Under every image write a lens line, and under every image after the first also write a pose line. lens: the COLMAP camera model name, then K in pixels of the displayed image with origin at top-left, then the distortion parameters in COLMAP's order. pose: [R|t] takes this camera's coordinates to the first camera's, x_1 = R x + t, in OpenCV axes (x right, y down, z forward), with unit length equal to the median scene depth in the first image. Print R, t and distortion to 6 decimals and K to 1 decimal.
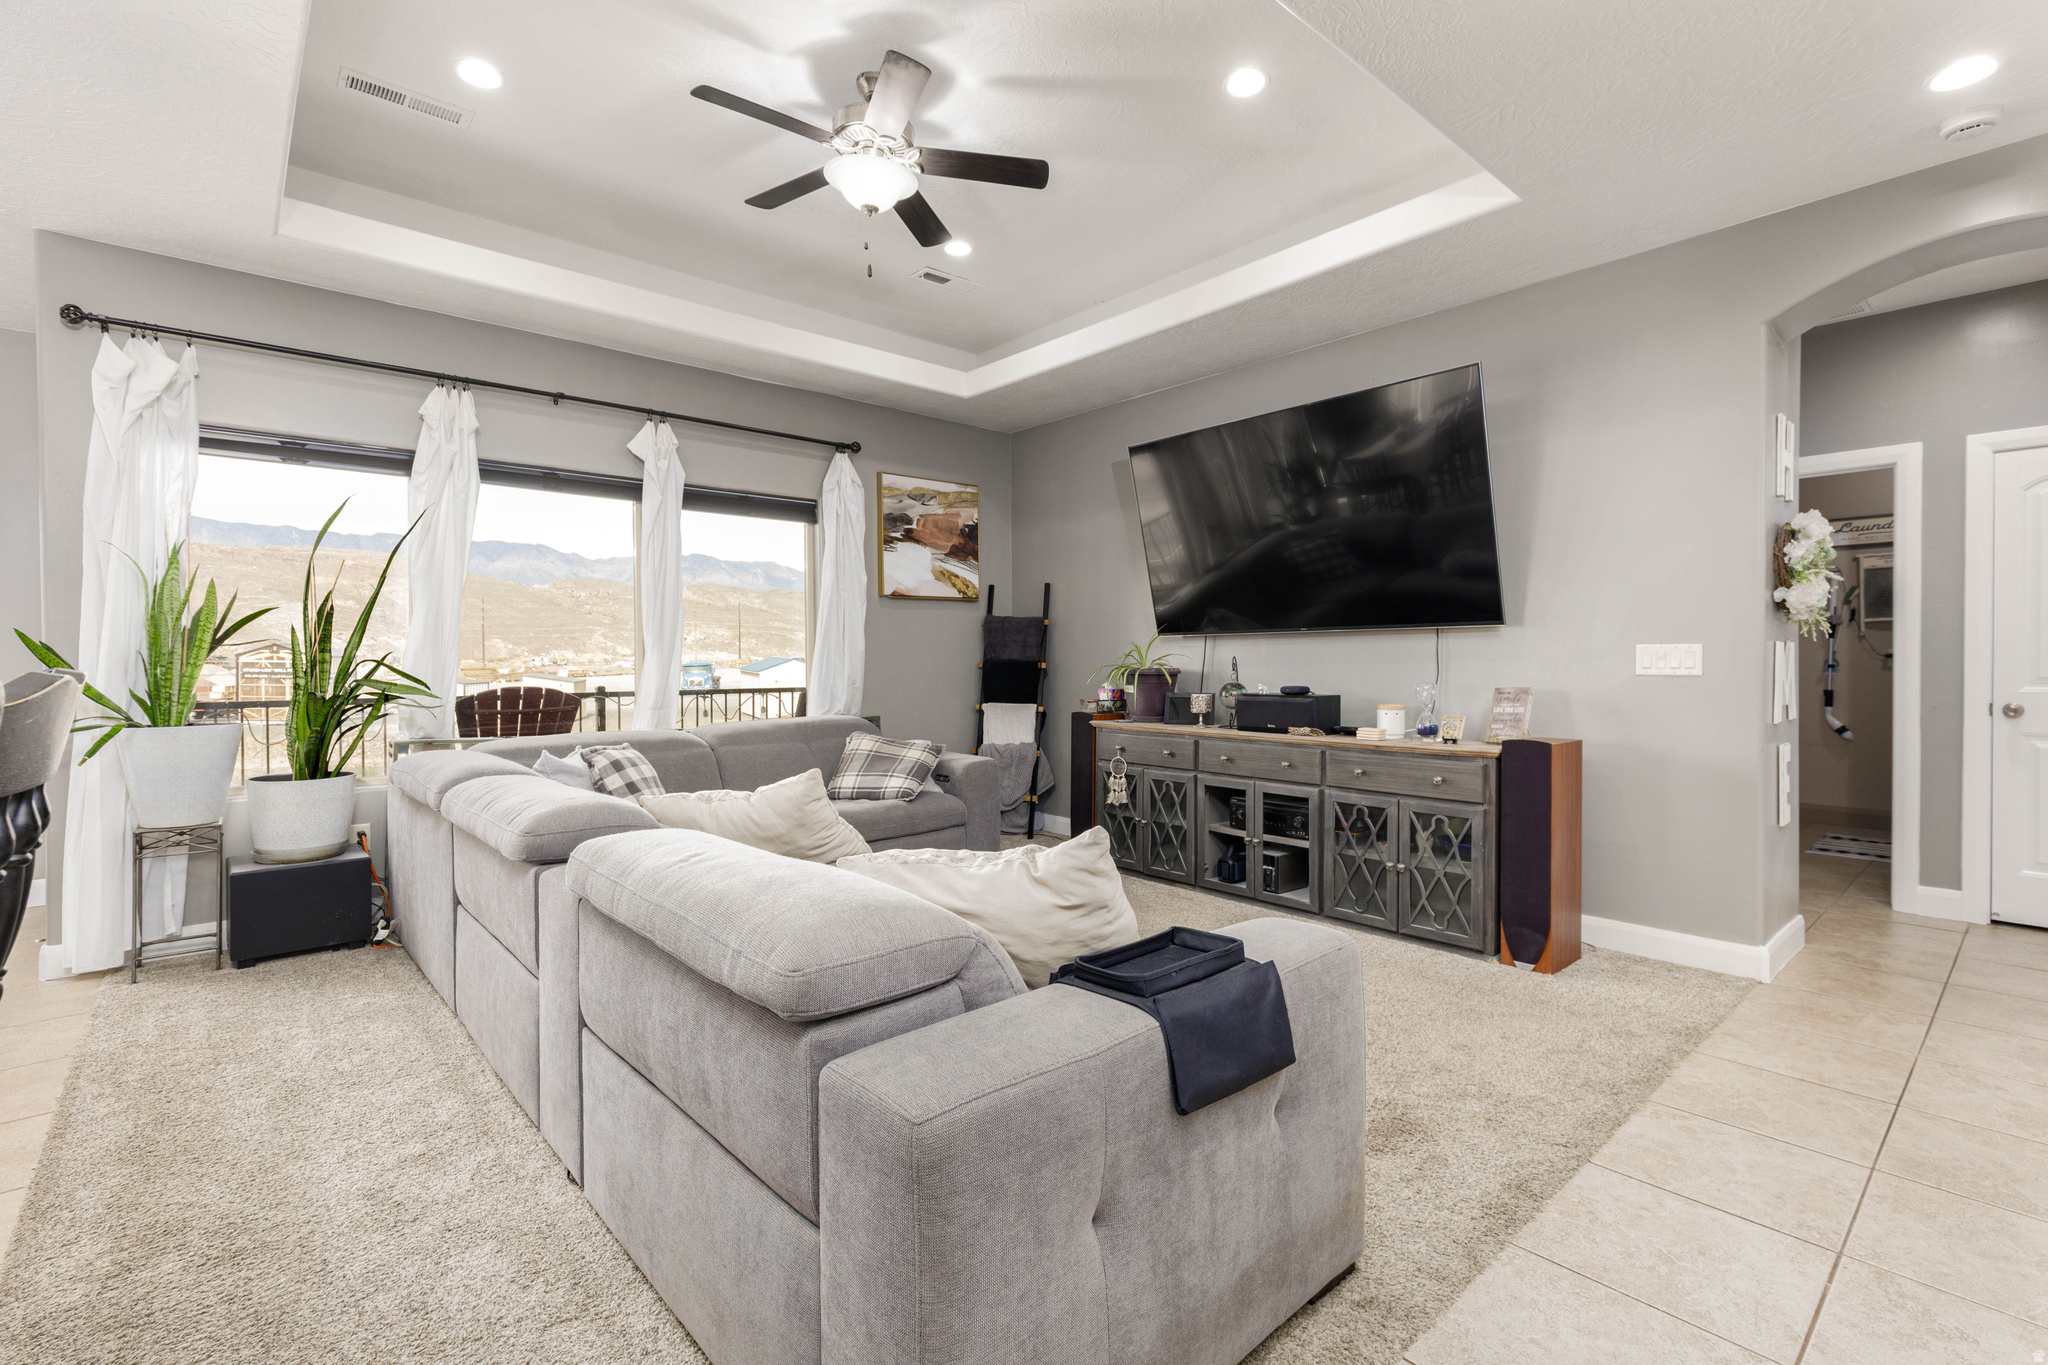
lens RADIAL K [[927.9, 0, 1029.9], [0, 927.9, 660.5], [0, 0, 1]] dist [0.005044, -0.000180]
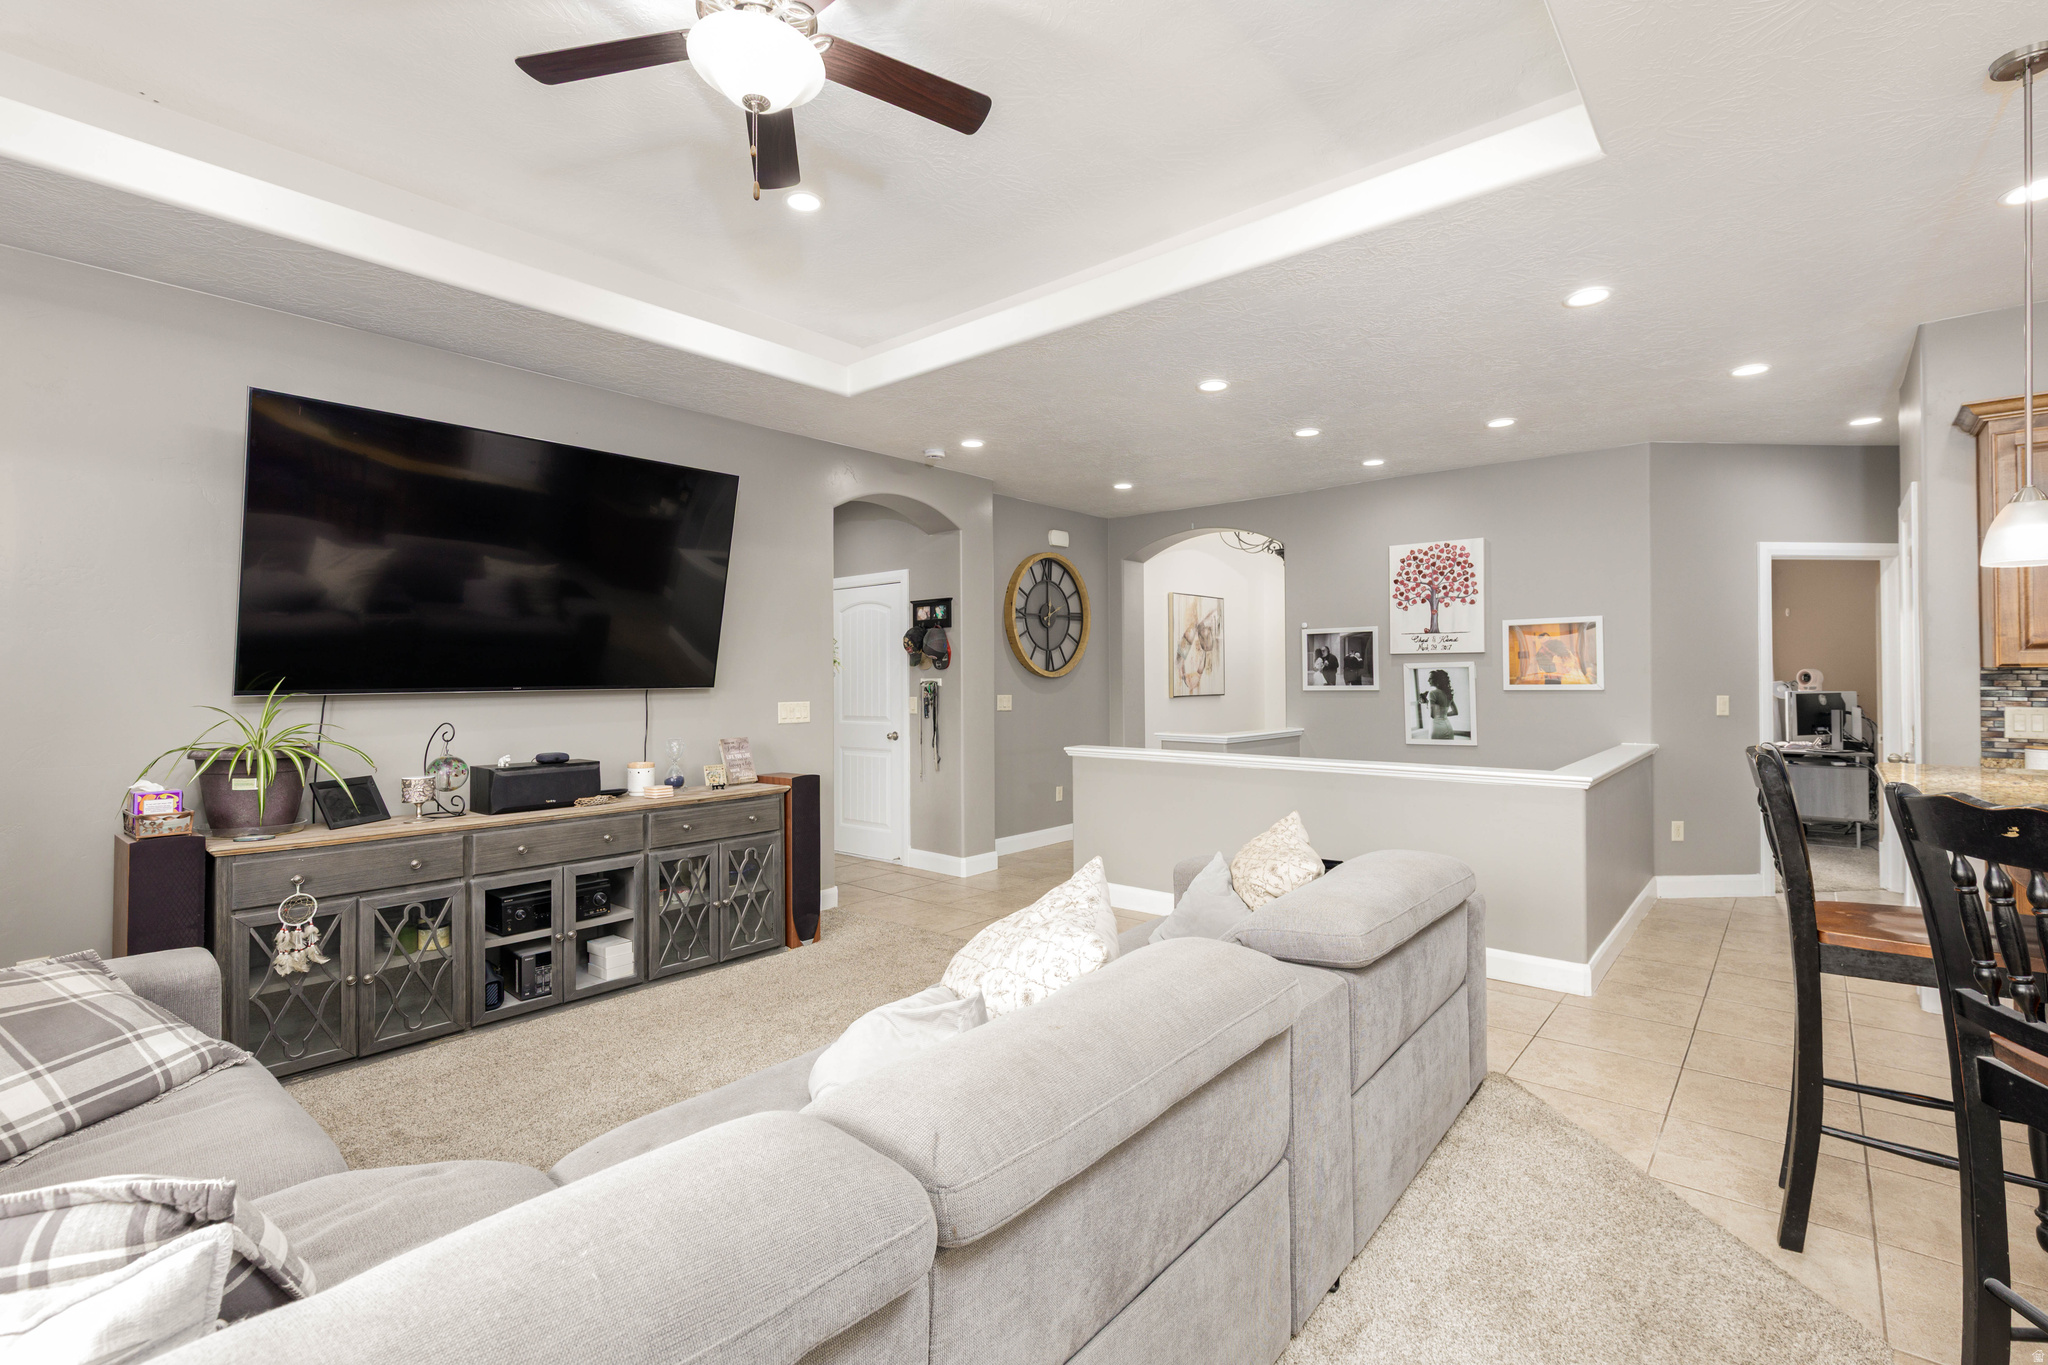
lens RADIAL K [[927.9, 0, 1031.9], [0, 927.9, 690.9], [0, 0, 1]] dist [0.005044, -0.000180]
pose [[-0.150634, 0.008390, 0.988554, -0.656232], [0.028597, 0.999583, -0.004126, -0.015262], [-0.988176, 0.027648, -0.150811, 0.680701]]
